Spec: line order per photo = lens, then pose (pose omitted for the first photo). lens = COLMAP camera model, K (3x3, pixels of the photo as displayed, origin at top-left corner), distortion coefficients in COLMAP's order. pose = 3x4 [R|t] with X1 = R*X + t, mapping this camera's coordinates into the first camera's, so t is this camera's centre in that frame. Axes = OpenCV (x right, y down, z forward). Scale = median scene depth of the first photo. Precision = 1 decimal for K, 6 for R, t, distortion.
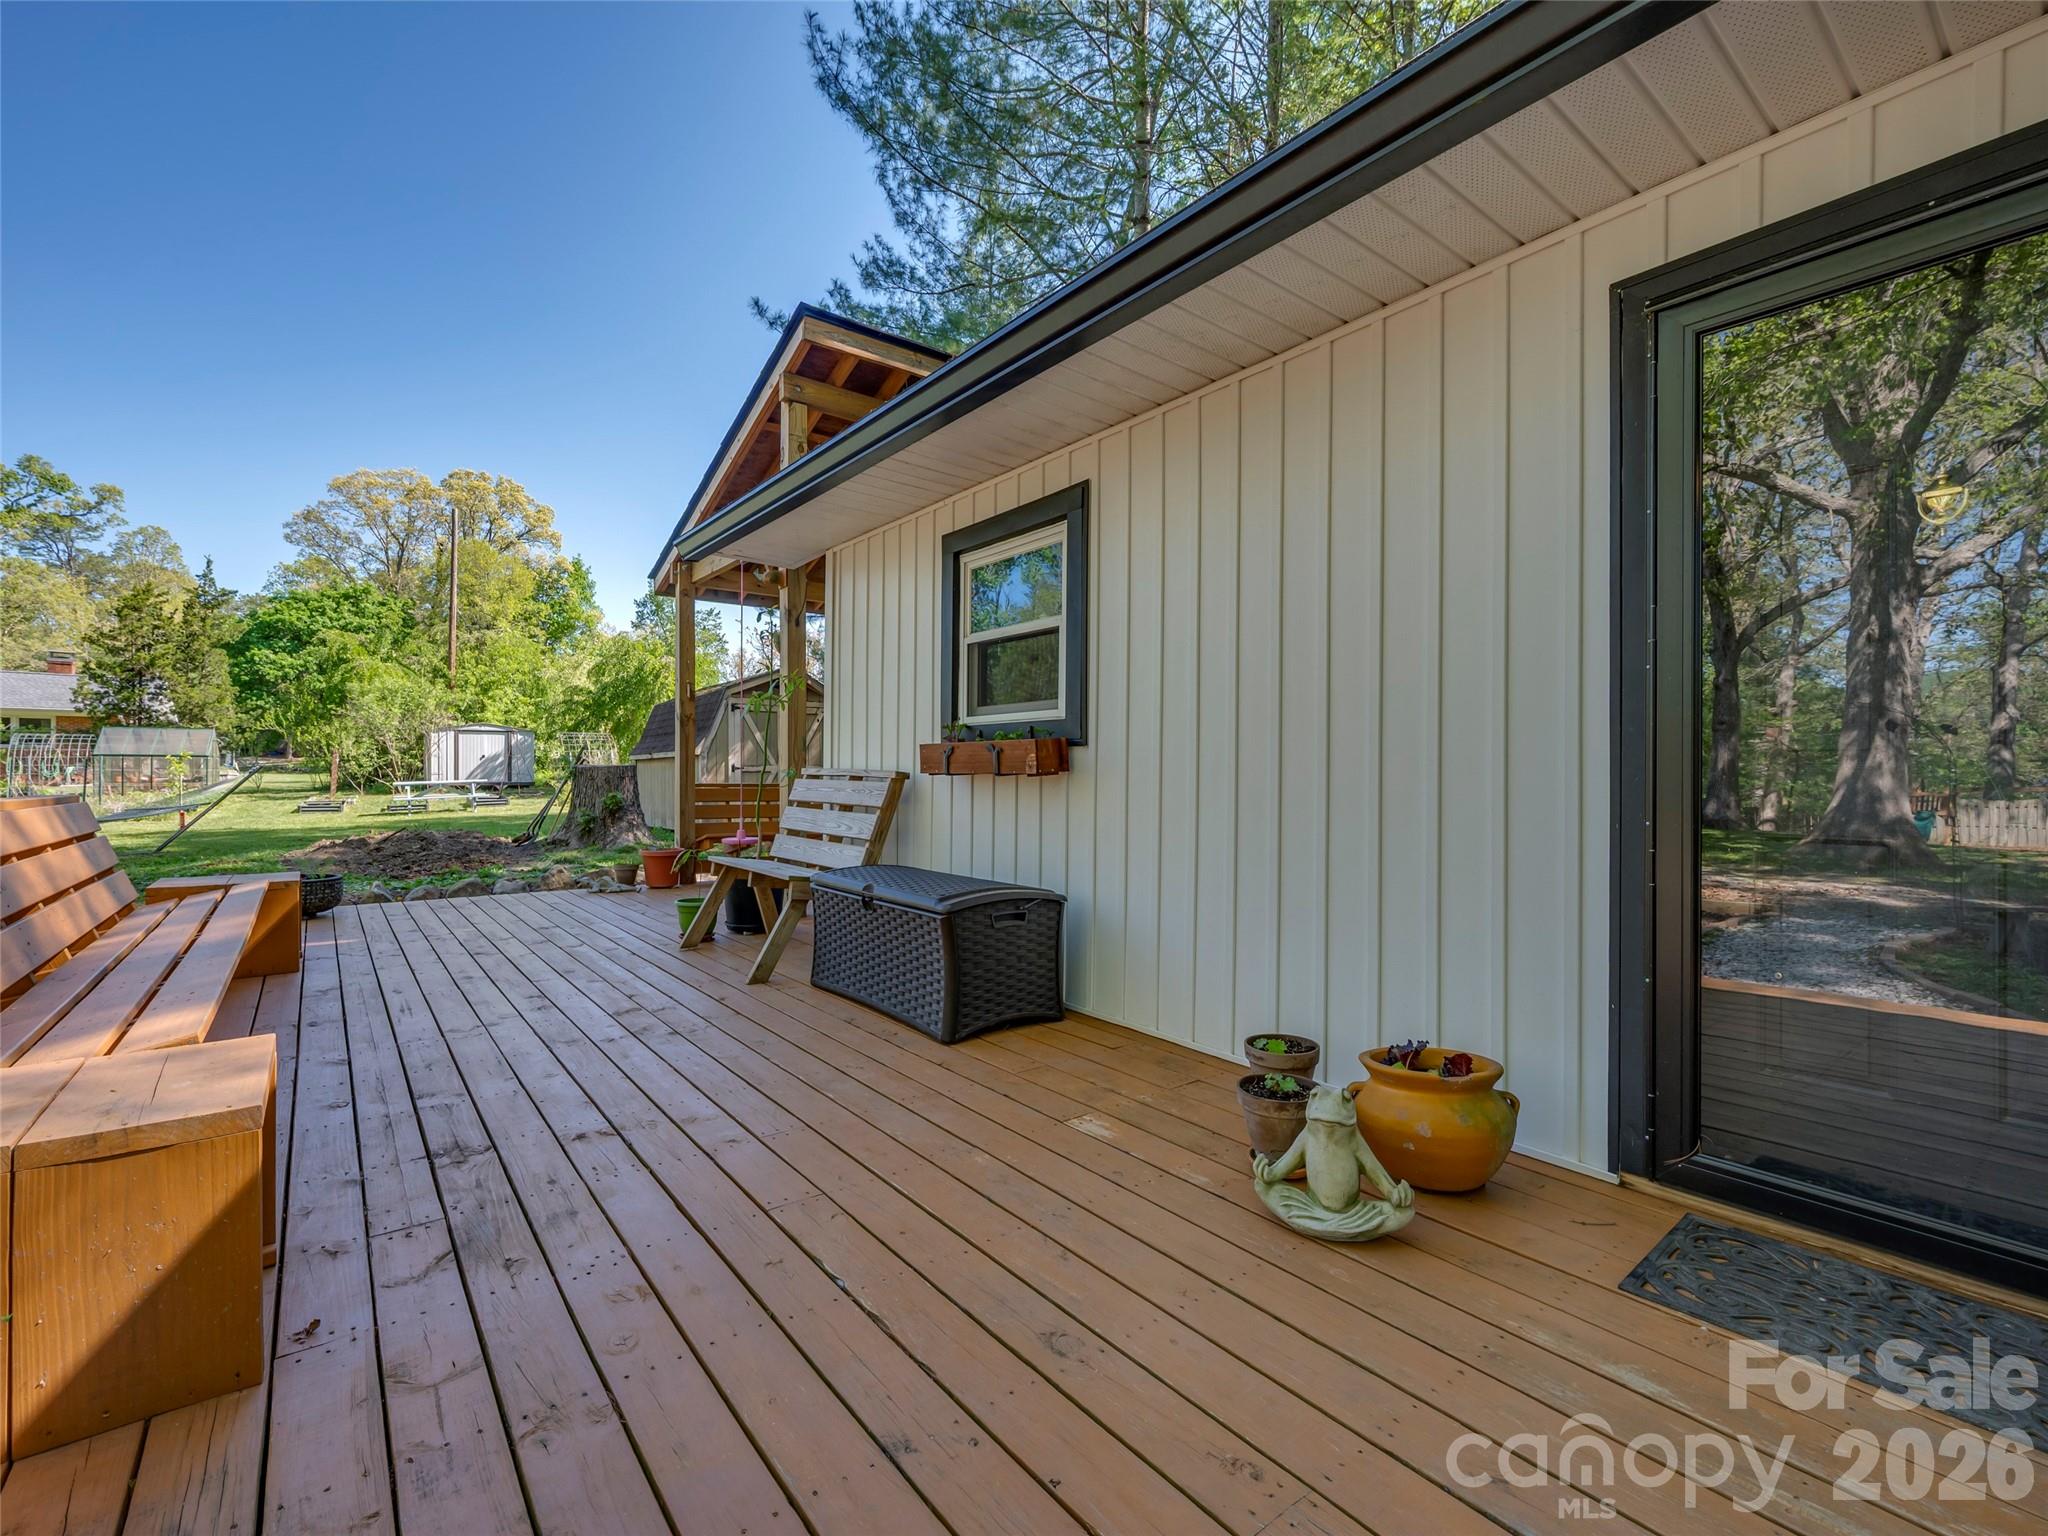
lens RADIAL K [[891.7, 0, 990.7], [0, 891.7, 778.0], [0, 0, 1]] dist [-0.004231, -0.000354]
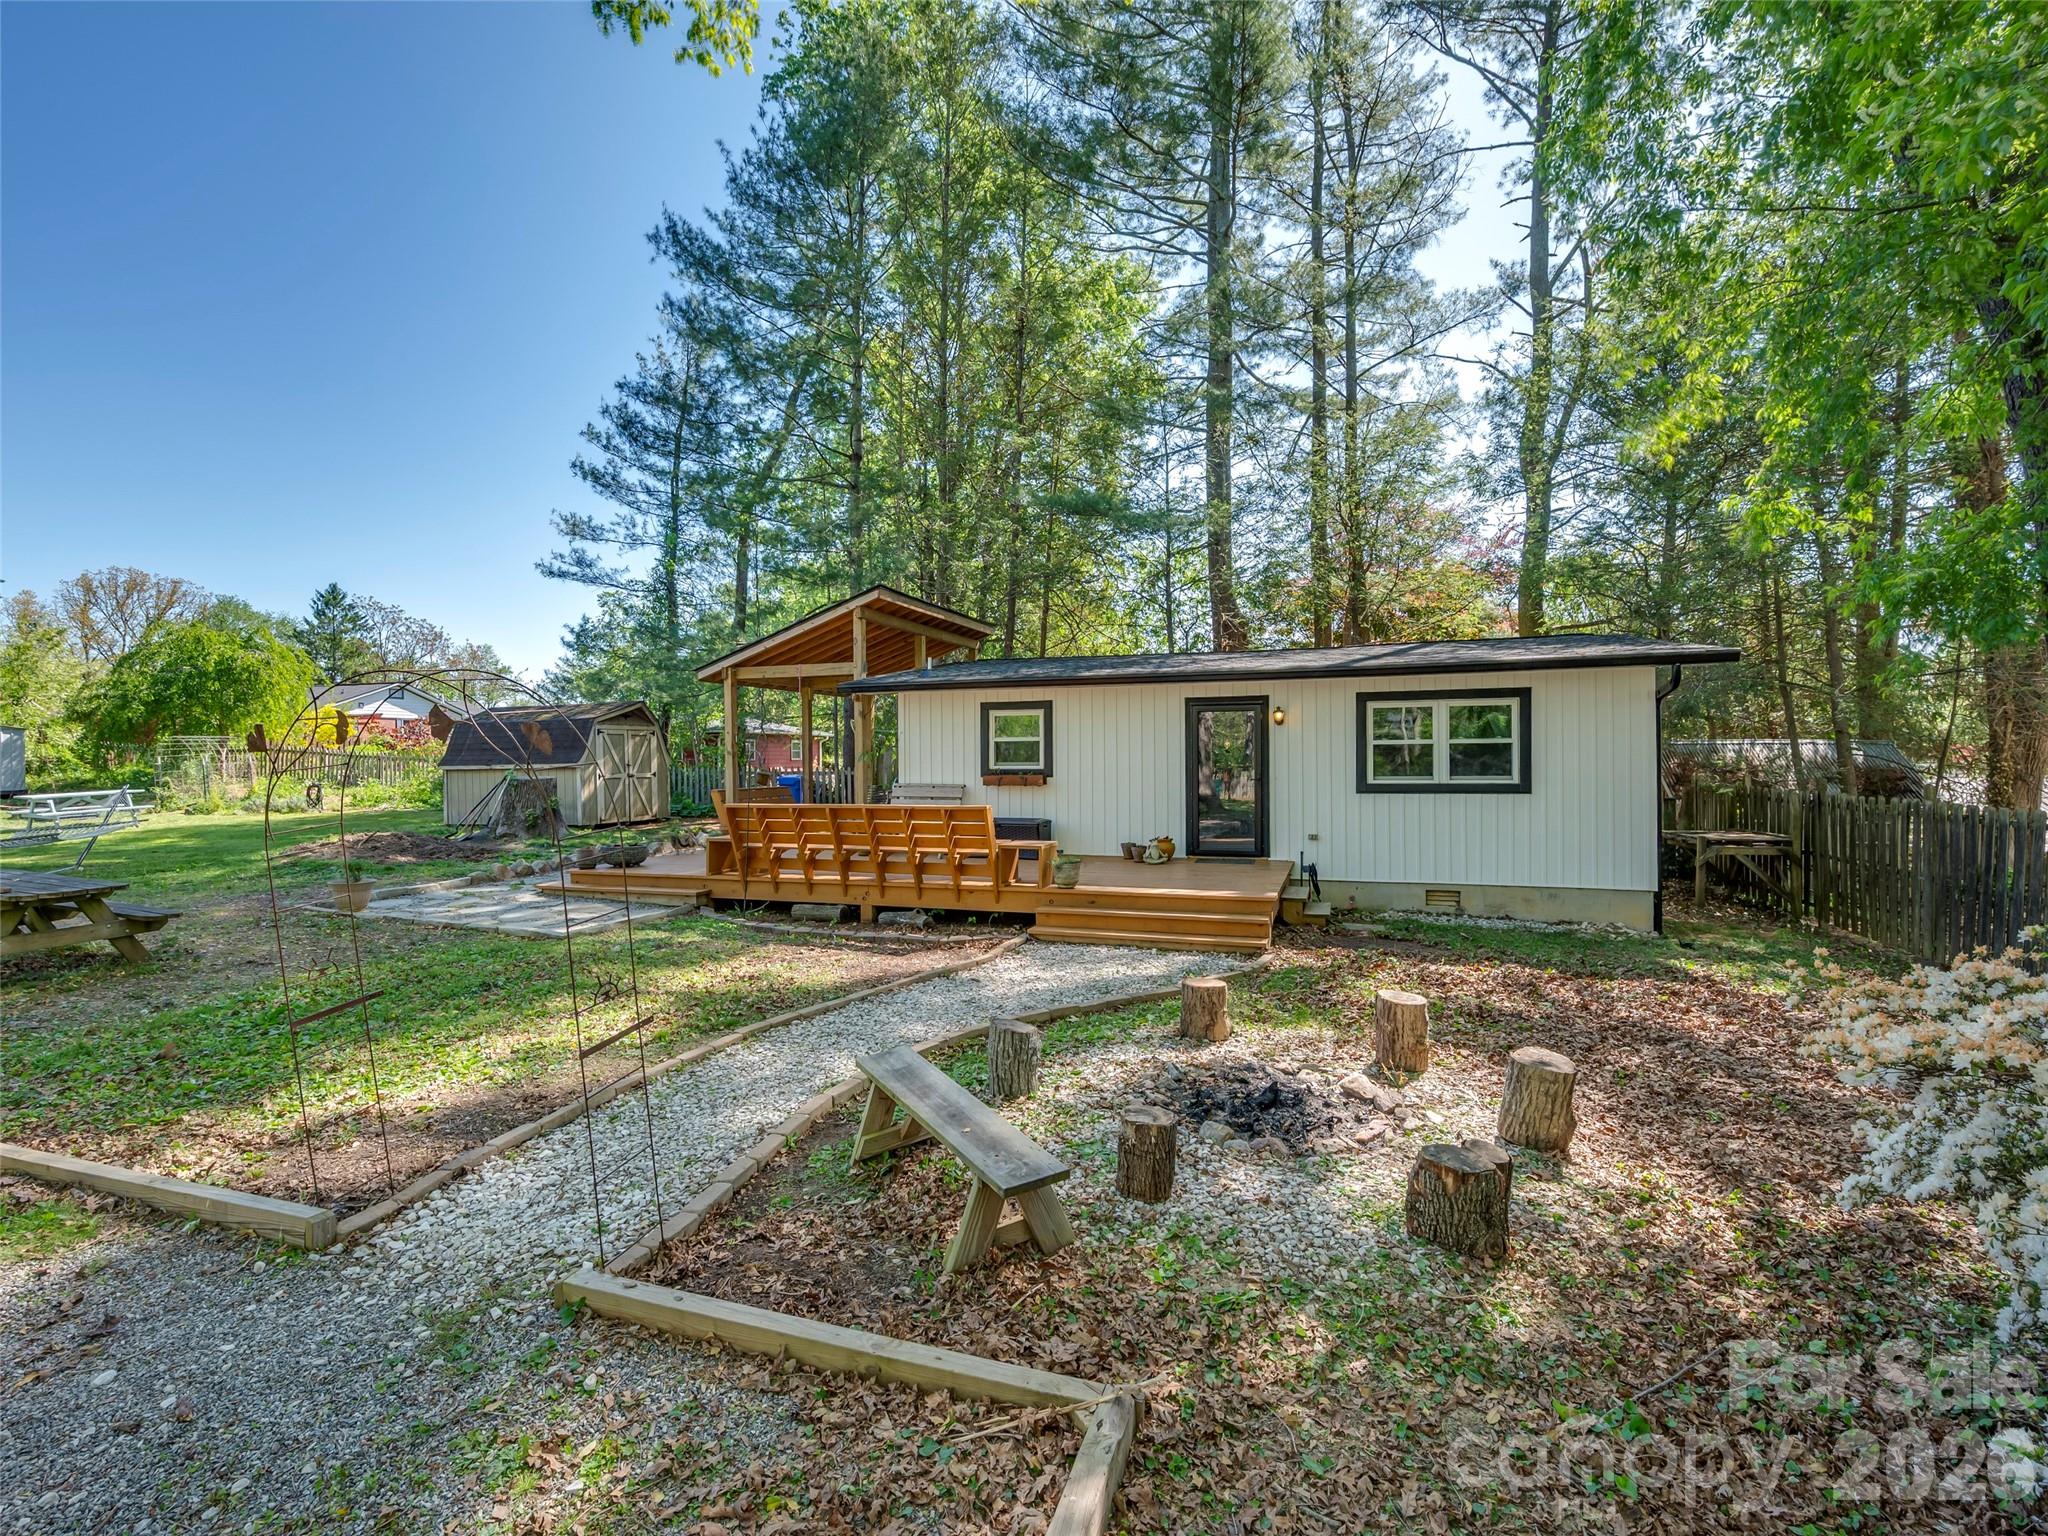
lens RADIAL K [[891.7, 0, 1024.8], [0, 891.7, 771.0], [0, 0, 1]] dist [-0.004231, -0.000354]
pose [[0.826100, -0.007963, 0.563467, -1.846183], [0.009578, 0.999954, 0.000090, -0.058542], [-0.563442, 0.005323, 0.826138, -1.712447]]
